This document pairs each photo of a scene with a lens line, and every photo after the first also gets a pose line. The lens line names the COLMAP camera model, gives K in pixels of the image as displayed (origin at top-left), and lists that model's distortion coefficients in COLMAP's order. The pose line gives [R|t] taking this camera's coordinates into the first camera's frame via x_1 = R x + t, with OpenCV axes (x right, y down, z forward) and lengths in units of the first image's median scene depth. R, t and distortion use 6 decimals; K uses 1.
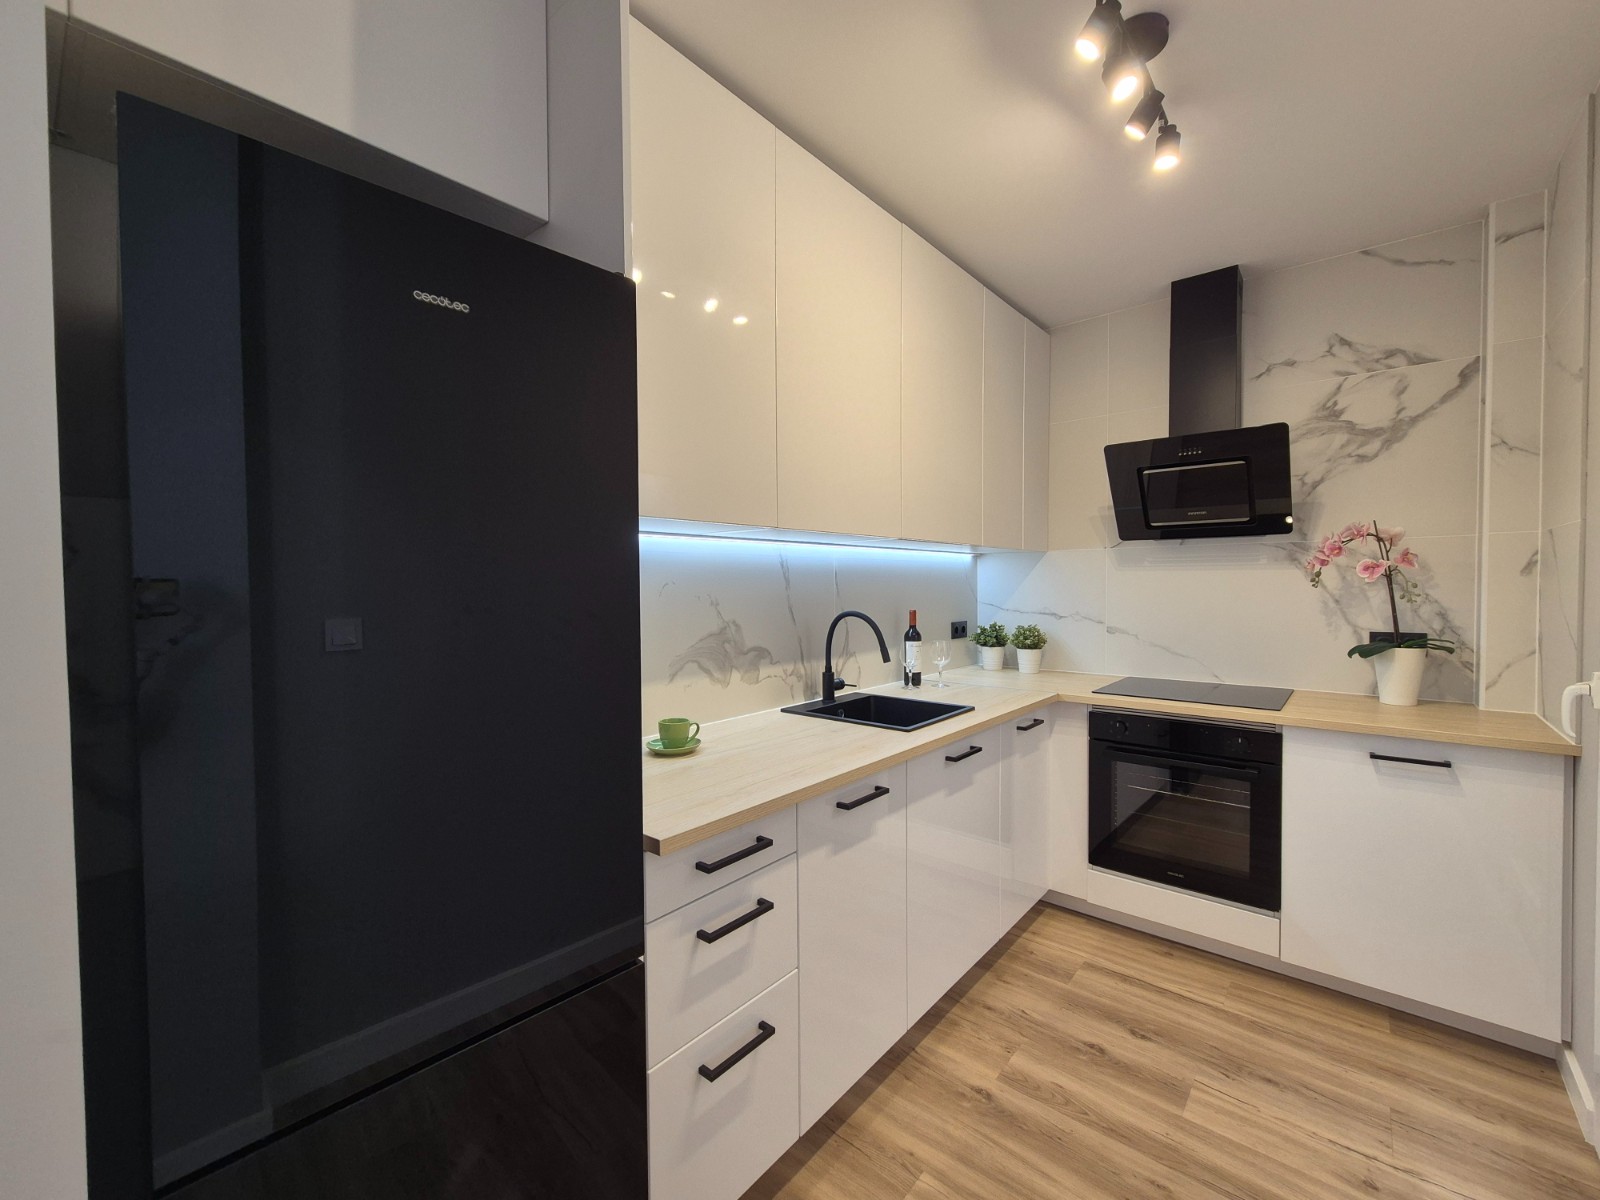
lens RADIAL K [[662.3, 0, 809.8], [0, 662.3, 601.2], [0, 0, 1]] dist [-0.000321, -0.000069]
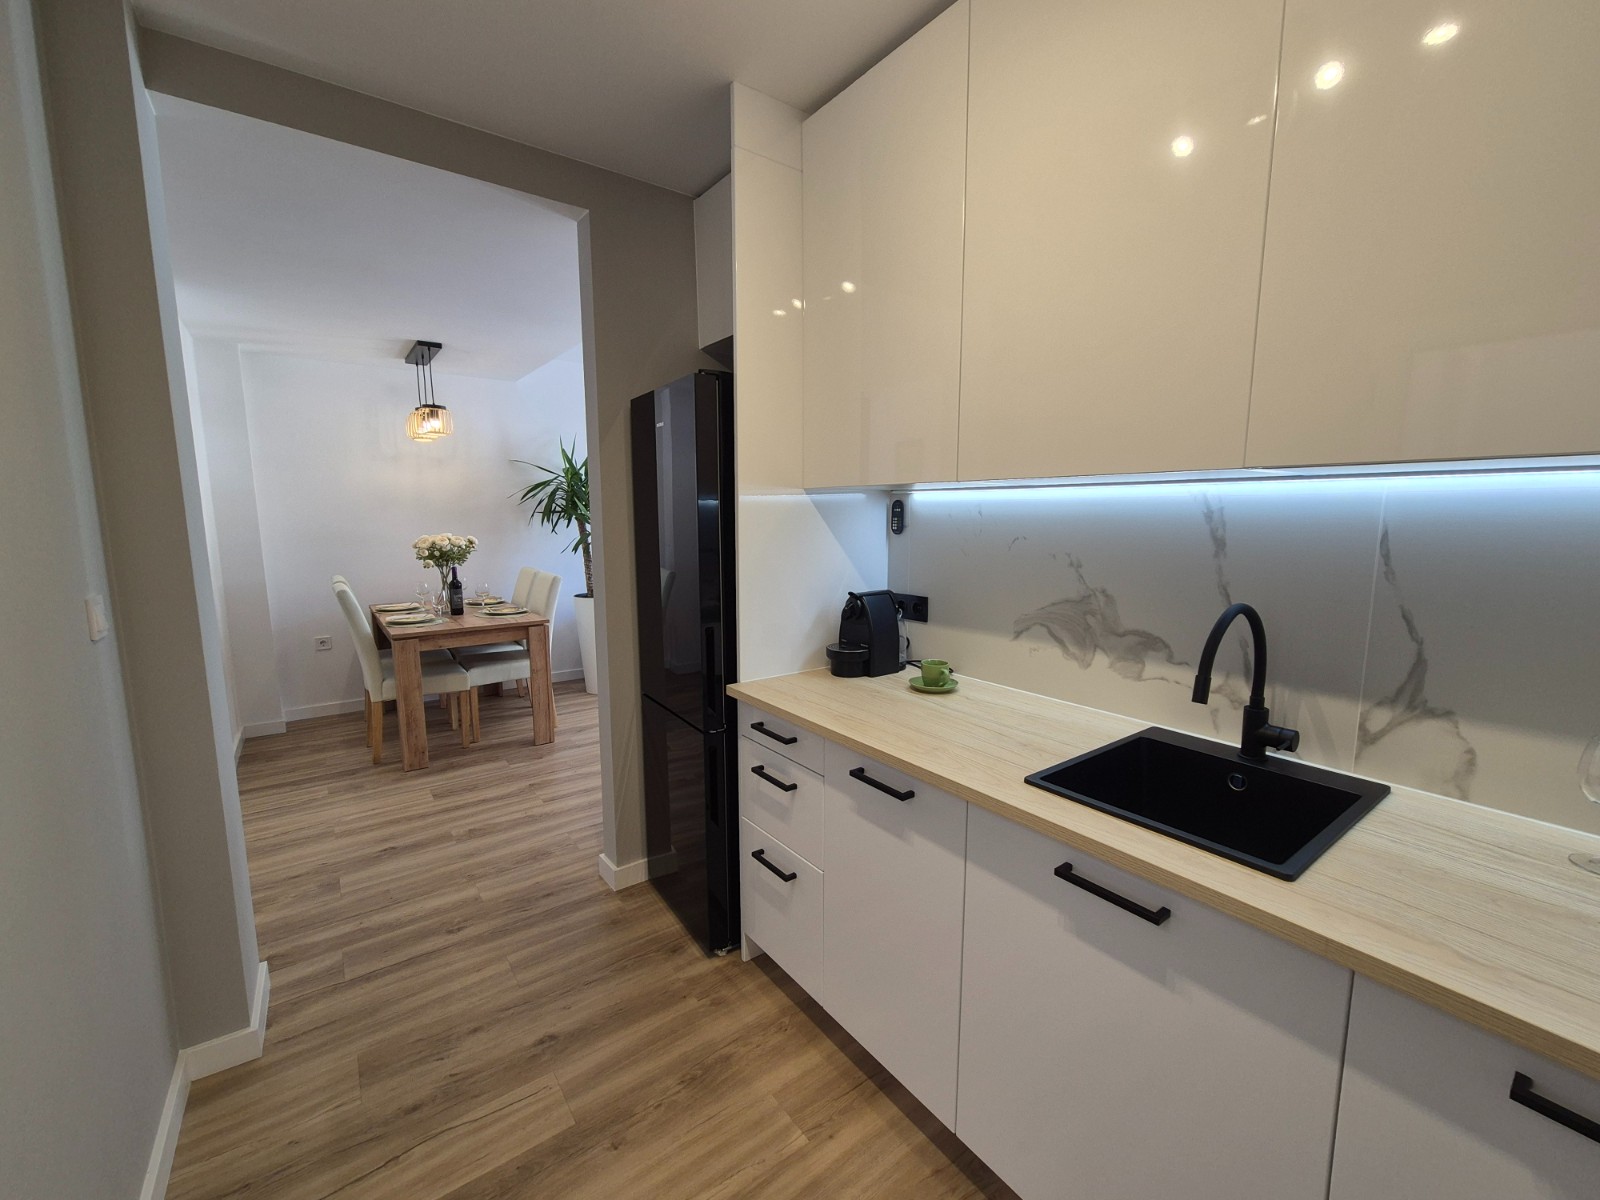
lens RADIAL K [[662.3, 0, 809.8], [0, 662.3, 601.2], [0, 0, 1]] dist [-0.000321, -0.000069]
pose [[-0.229533, 0.136334, -0.963705, 0.740974], [-0.024234, 0.989033, 0.145690, -0.064345], [0.972999, 0.056795, -0.223711, 0.853789]]
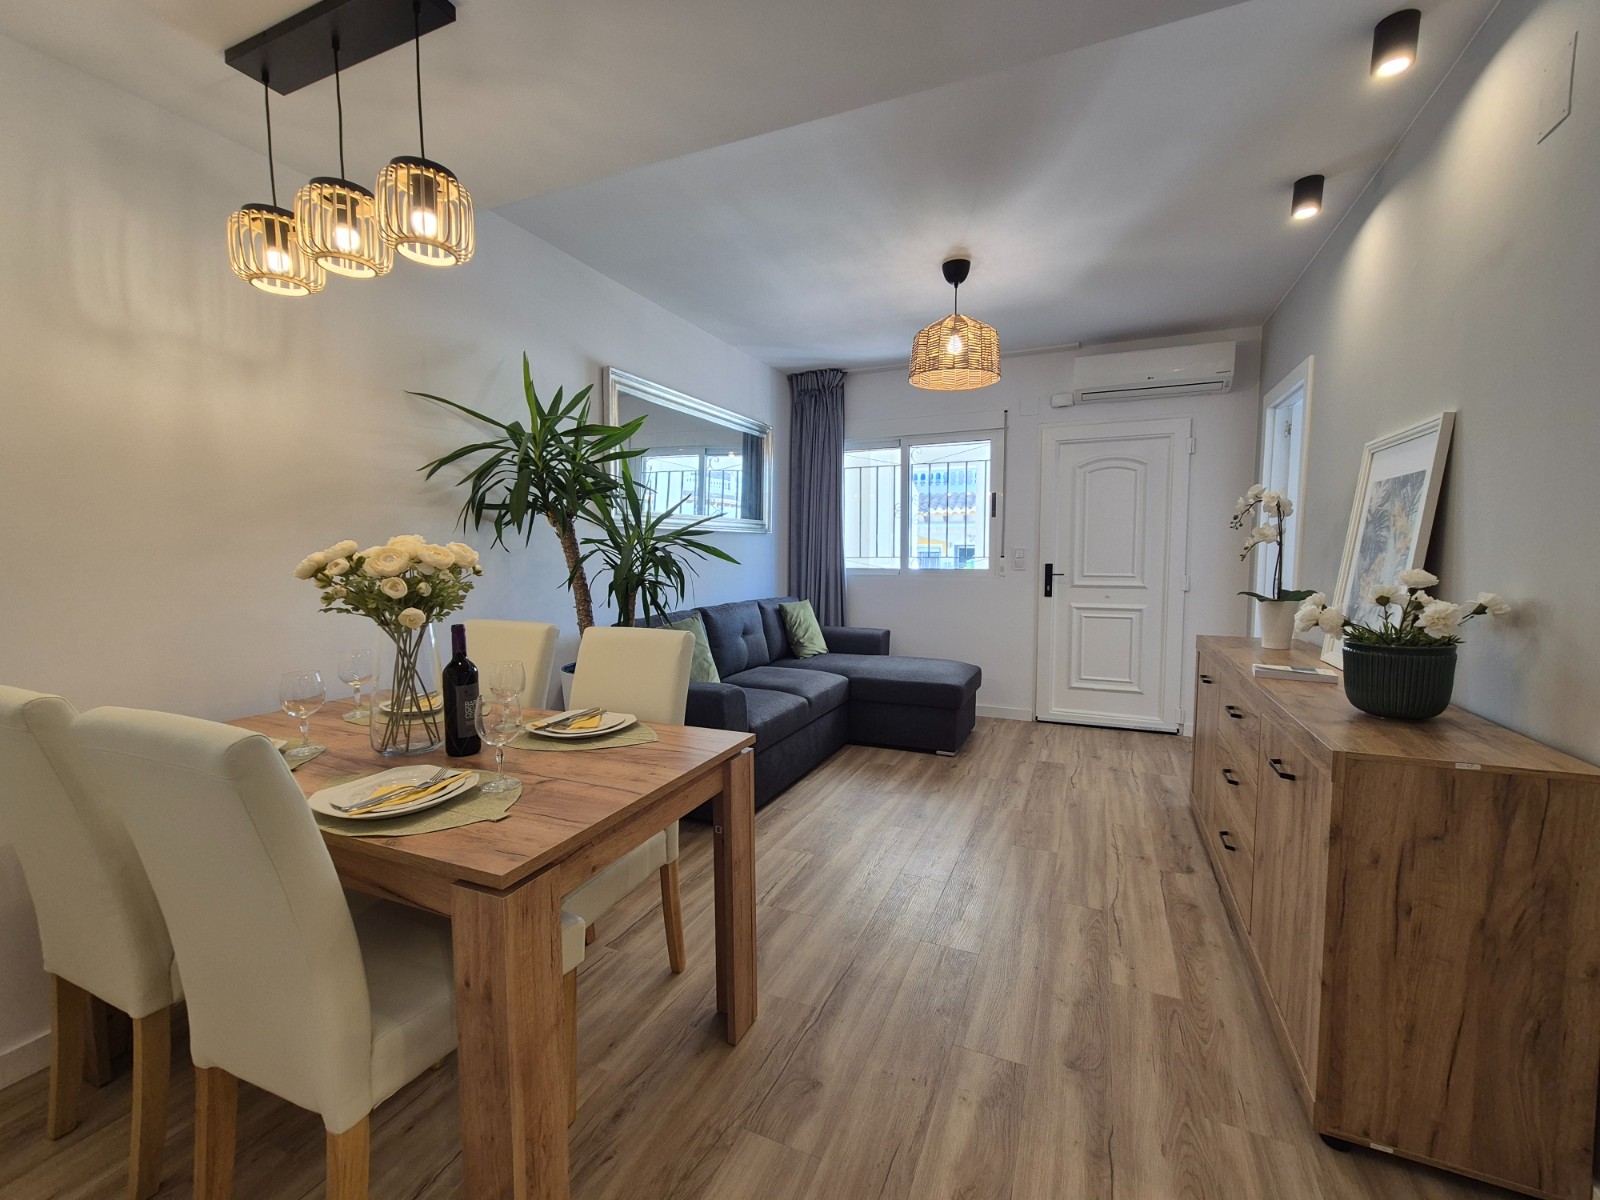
lens RADIAL K [[662.3, 0, 809.8], [0, 662.3, 601.2], [0, 0, 1]] dist [-0.000321, -0.000069]
pose [[0.285589, 0.078743, -0.955112, 0.534750], [-0.024807, 0.996892, 0.074770, -0.035374], [0.958031, 0.002340, 0.286655, 0.540350]]
